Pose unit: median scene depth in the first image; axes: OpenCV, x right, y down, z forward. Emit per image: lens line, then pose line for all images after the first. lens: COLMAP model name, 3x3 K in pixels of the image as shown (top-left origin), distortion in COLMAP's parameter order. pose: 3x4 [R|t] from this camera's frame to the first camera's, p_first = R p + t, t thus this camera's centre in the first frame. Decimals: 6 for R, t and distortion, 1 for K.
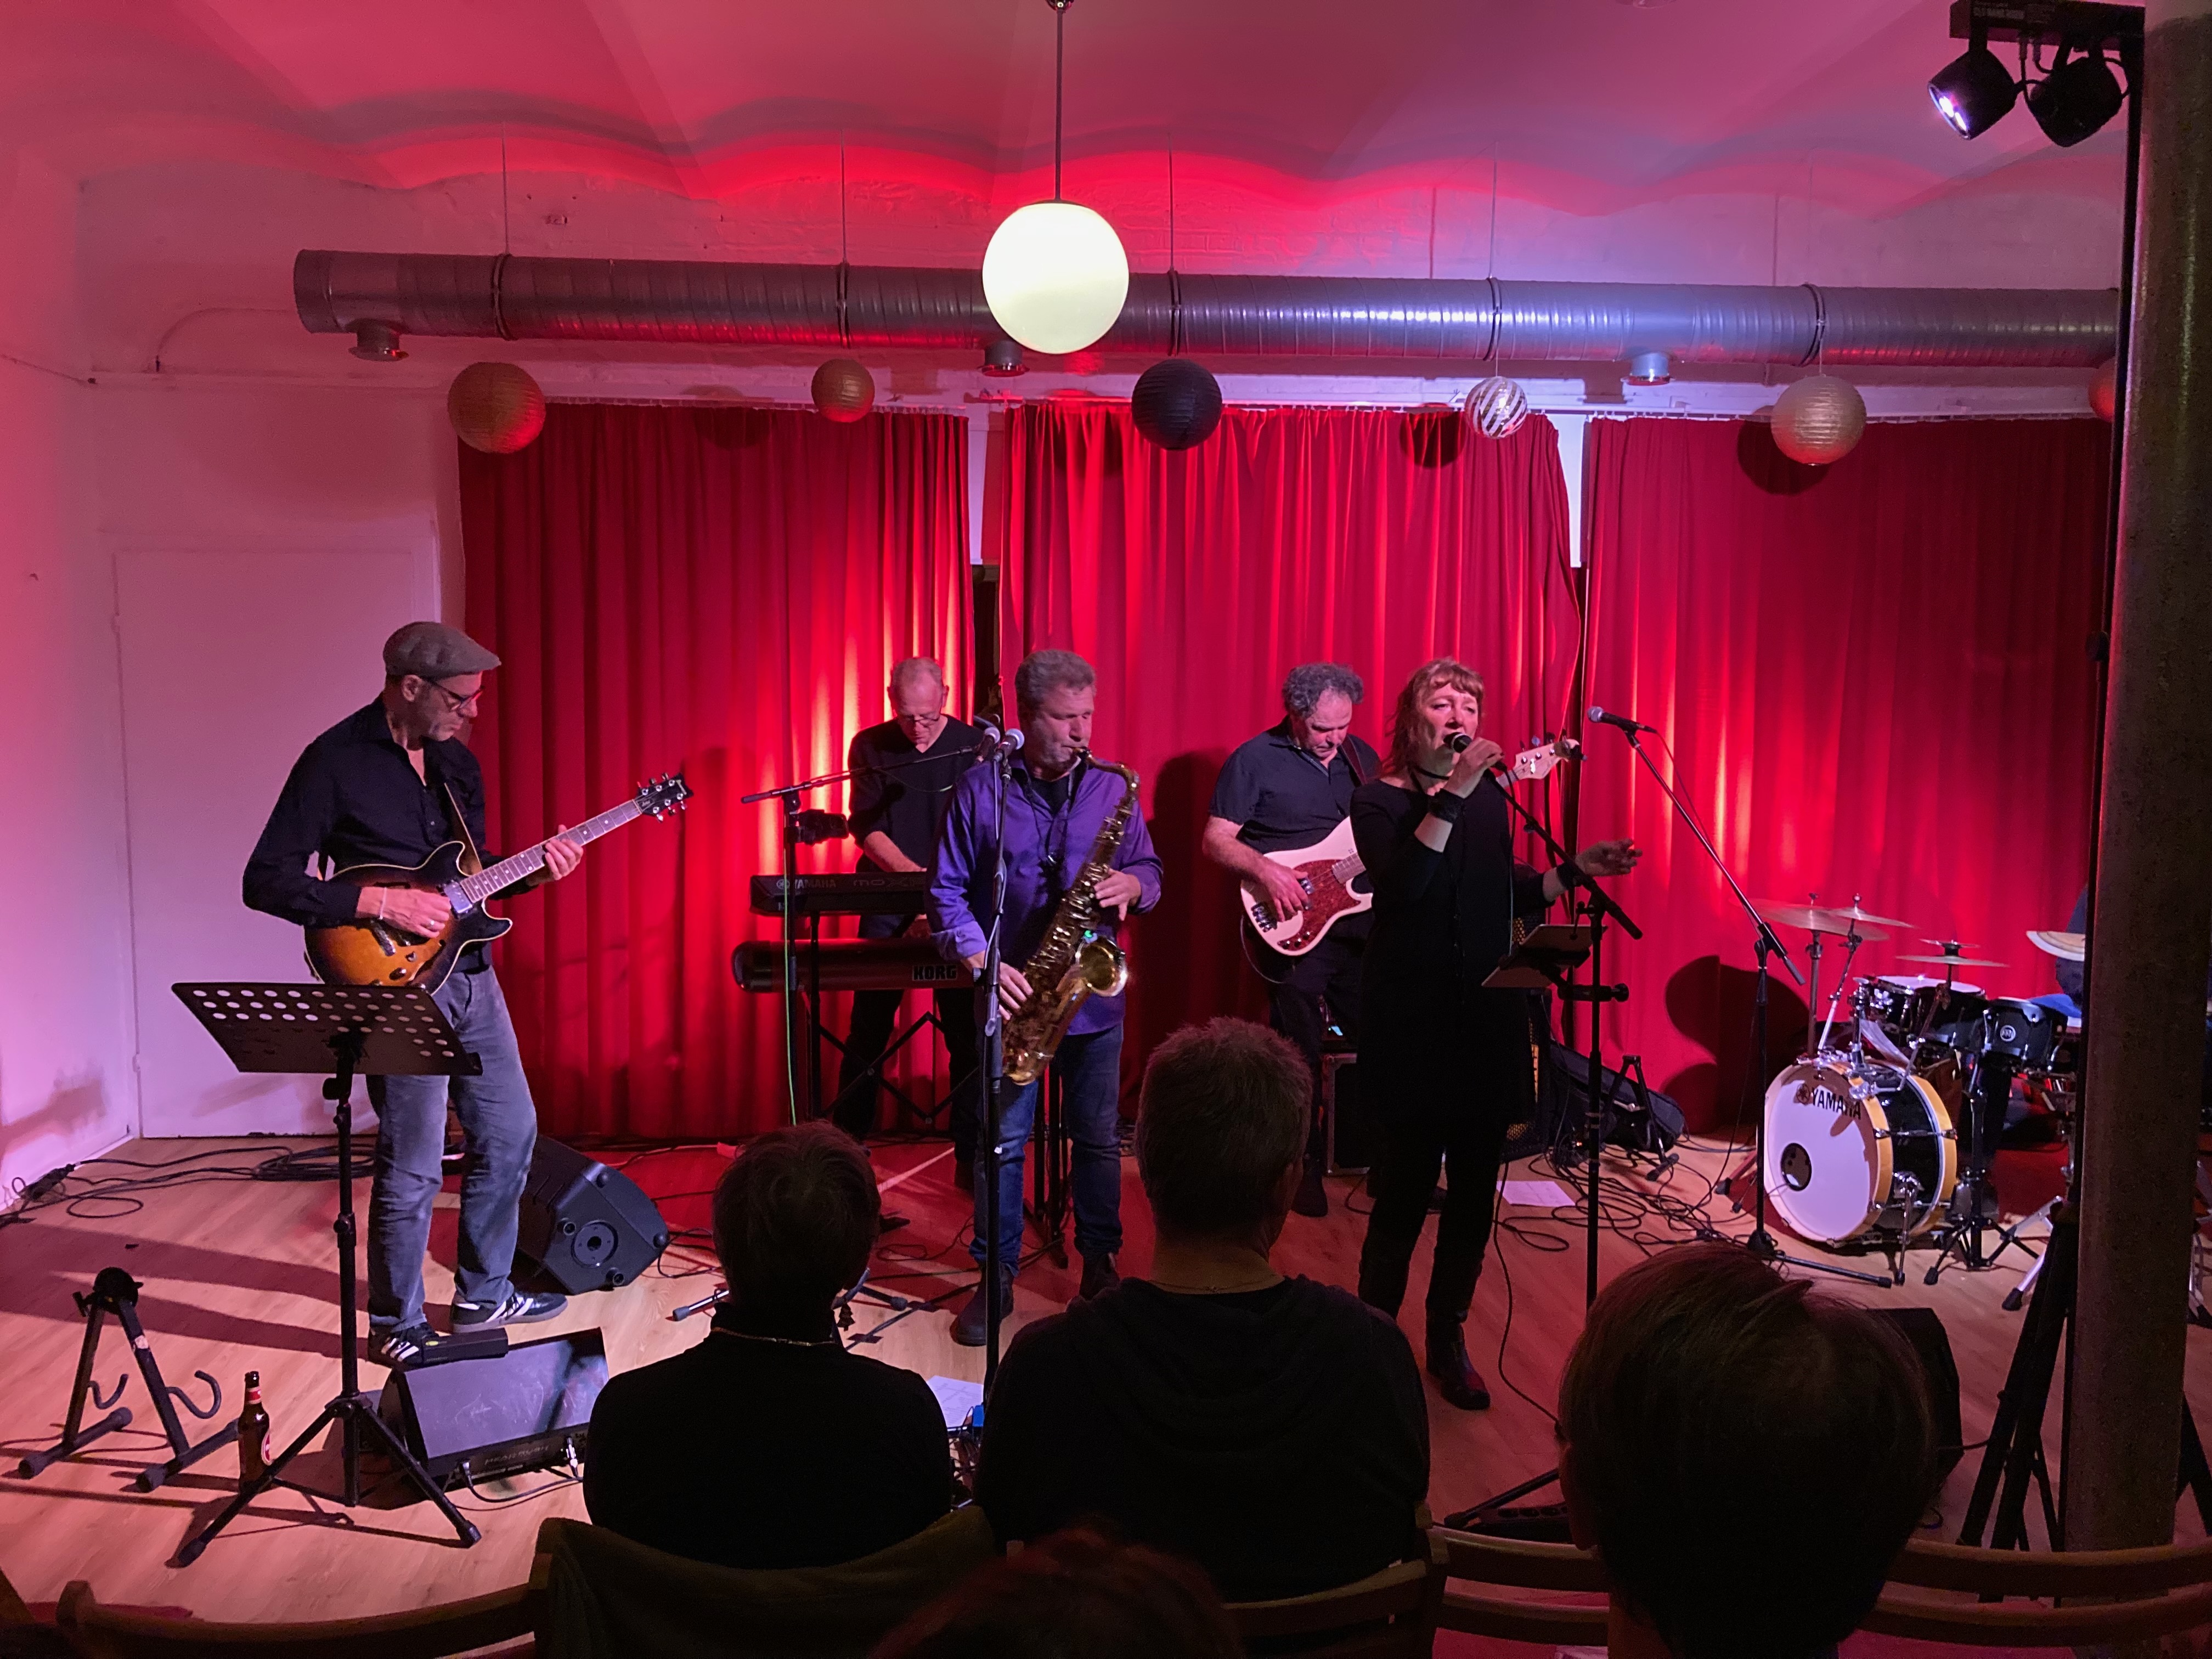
lens RADIAL K [[1765.3, 0, 1143.0], [0, 1765.3, 829.6], [0, 0, 1]] dist [0.031375, -0.025769]
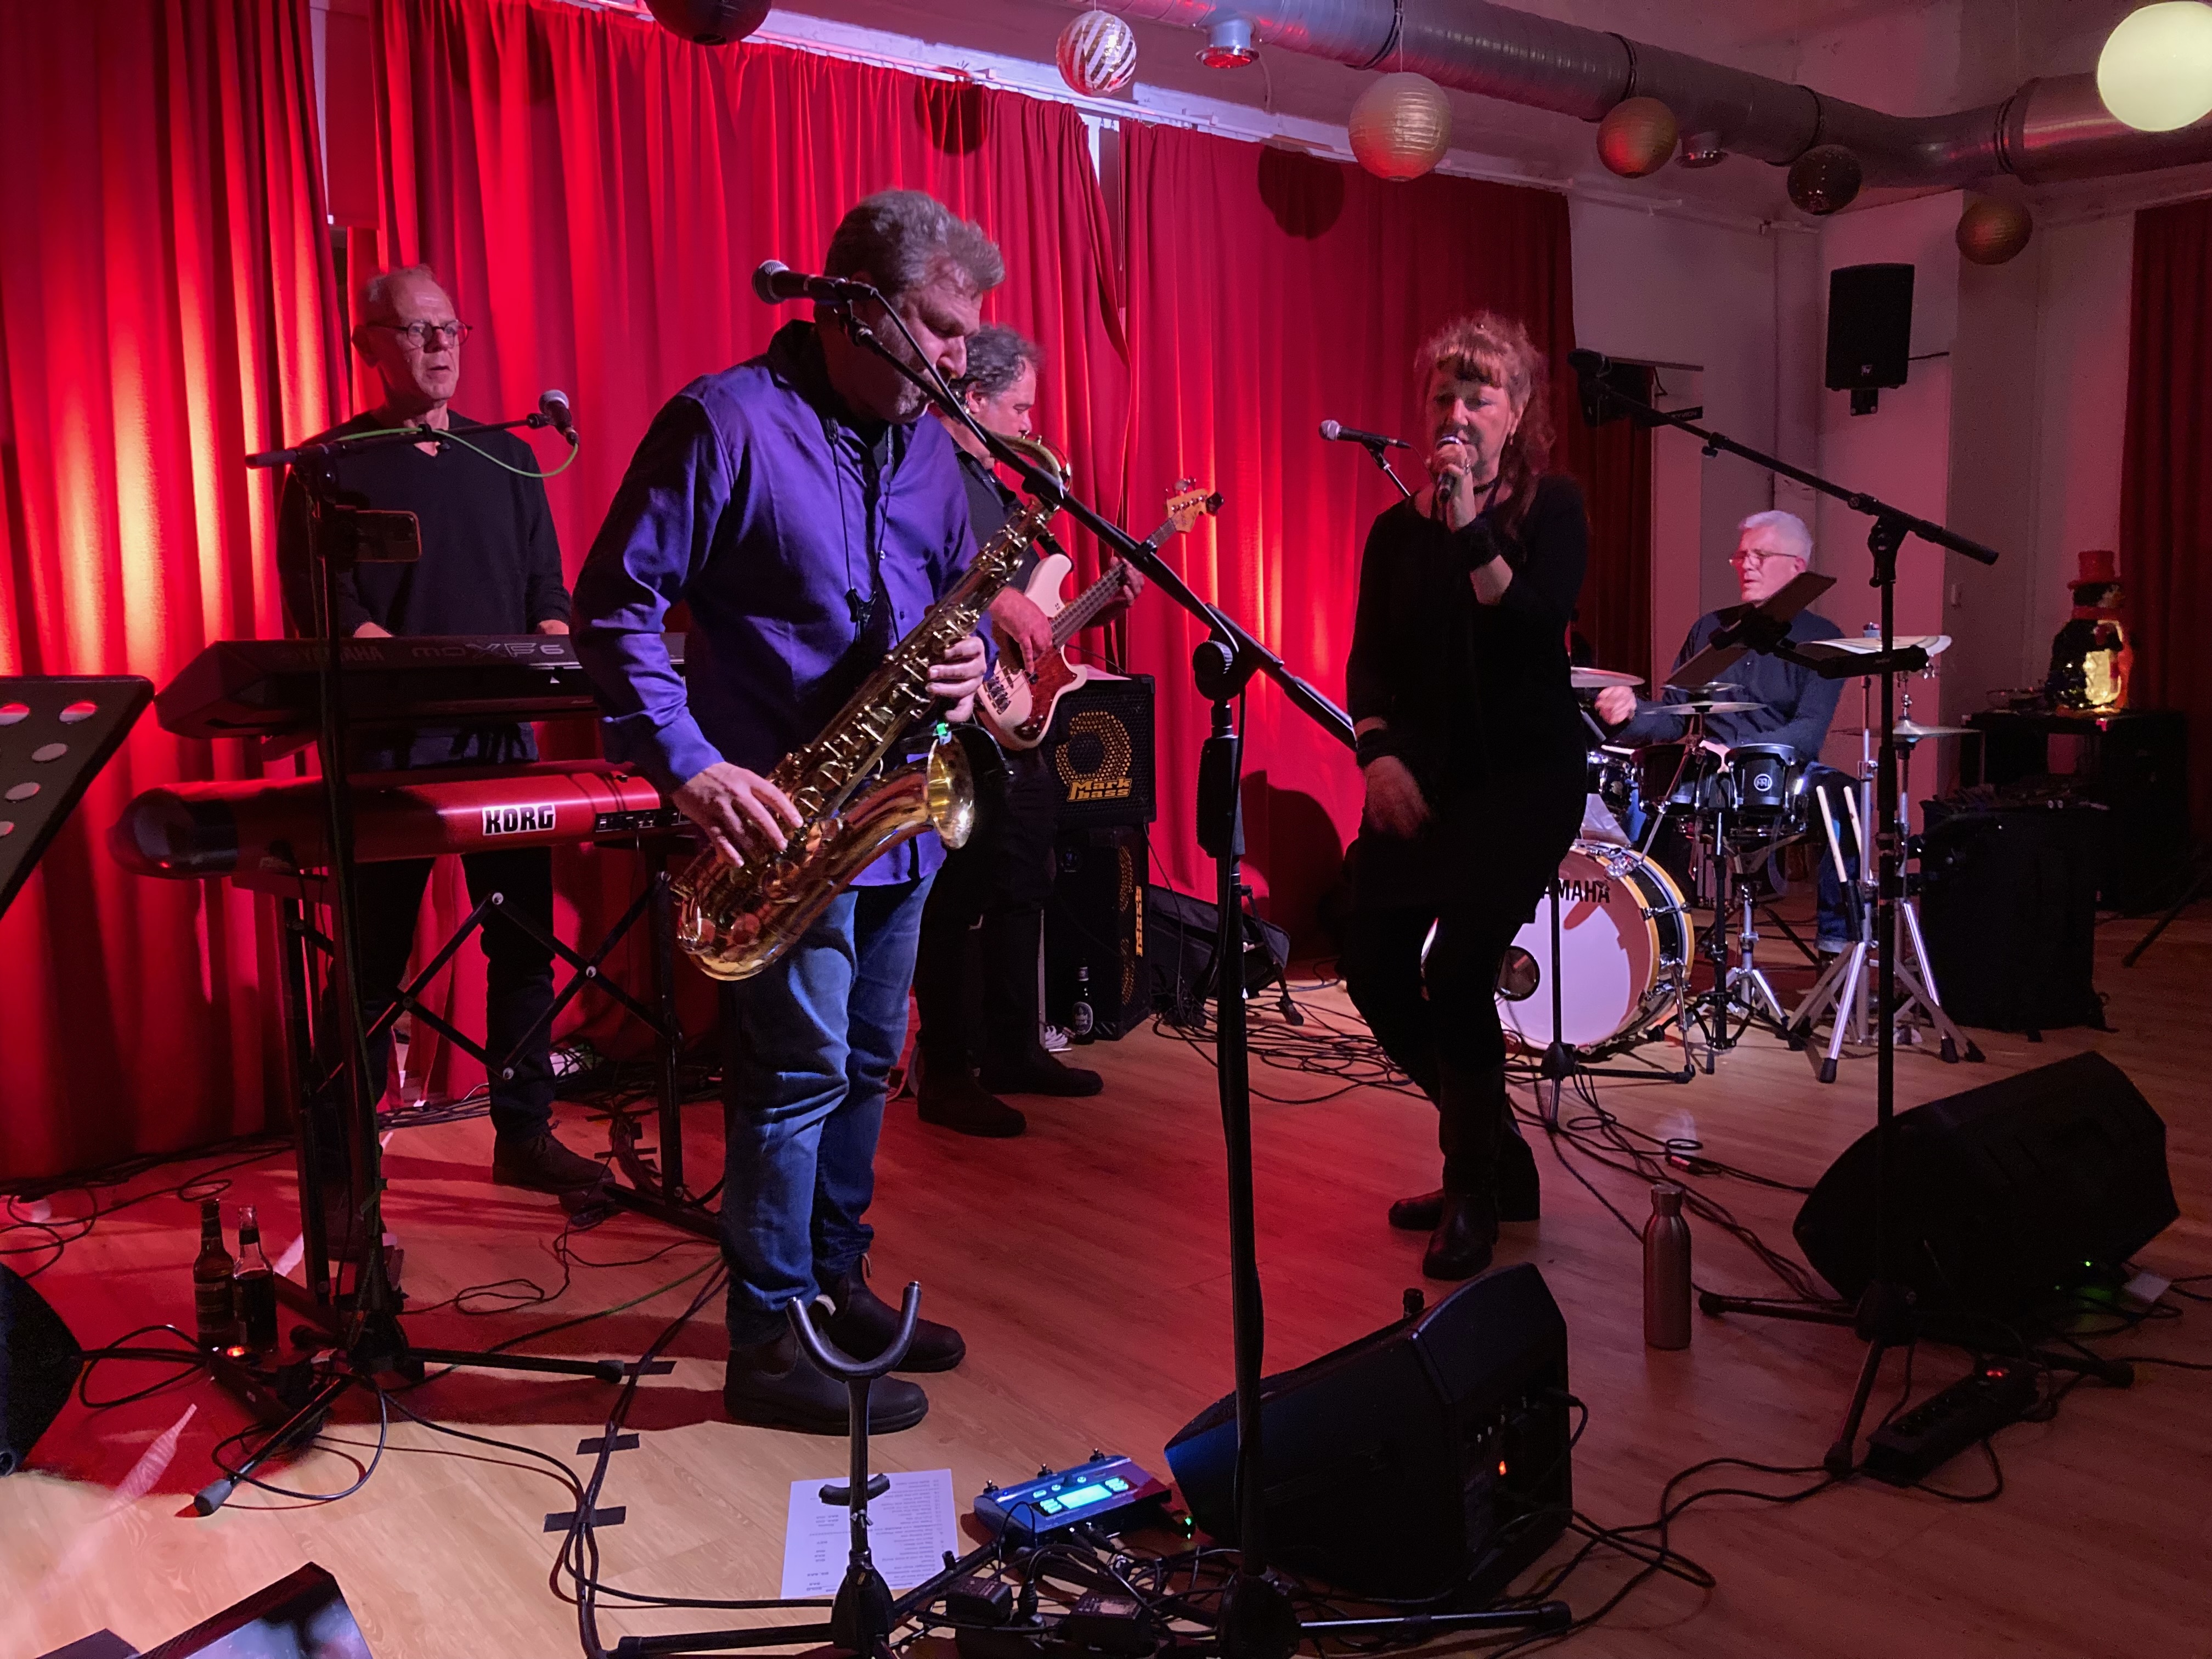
lens RADIAL K [[1765.3, 0, 1085.4], [0, 1765.3, 826.0], [0, 0, 1]] dist [0.031375, -0.025769]
pose [[0.852097, -0.081042, 0.517072, -0.223643], [0.073184, 0.996682, 0.035611, 0.066361], [-0.518242, 0.007498, 0.855201, 0.339616]]
